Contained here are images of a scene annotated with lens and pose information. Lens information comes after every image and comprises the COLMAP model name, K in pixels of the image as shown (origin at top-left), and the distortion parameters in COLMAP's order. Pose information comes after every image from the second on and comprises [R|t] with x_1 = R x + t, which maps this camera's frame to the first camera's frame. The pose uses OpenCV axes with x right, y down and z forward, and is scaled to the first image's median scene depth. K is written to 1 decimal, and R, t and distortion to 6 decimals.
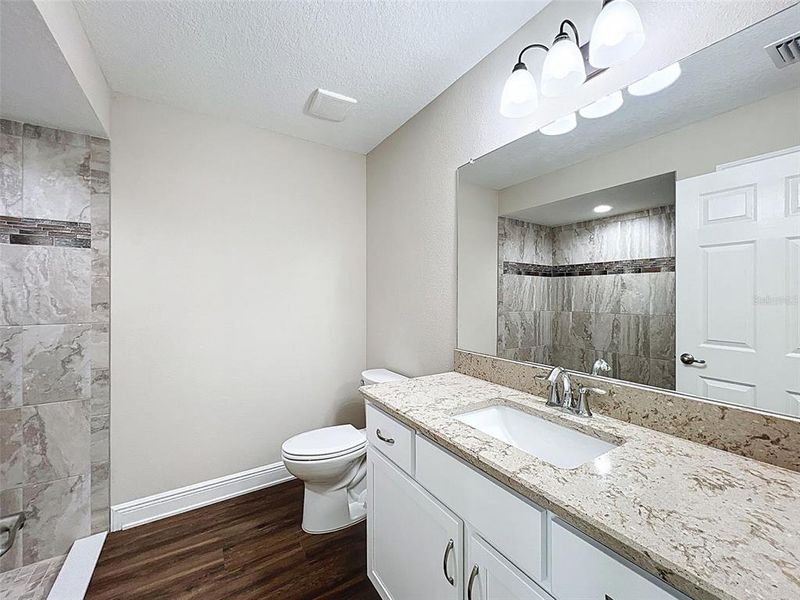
lens RADIAL K [[329.5, 0, 401.0], [0, 329.5, 296.6], [0, 0, 1]] dist [-0.000665, -0.000094]
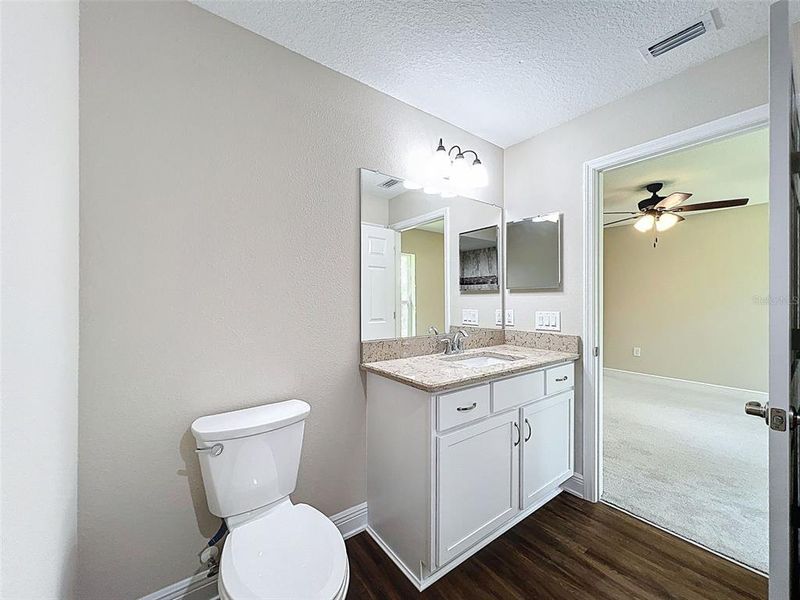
lens RADIAL K [[329.5, 0, 402.1], [0, 329.5, 299.9], [0, 0, 1]] dist [-0.000665, -0.000094]
pose [[-0.069758, 0.003189, 0.997559, -1.342382], [0.014603, 0.999891, -0.002176, 0.052293], [-0.997457, 0.014415, -0.069797, 1.468631]]
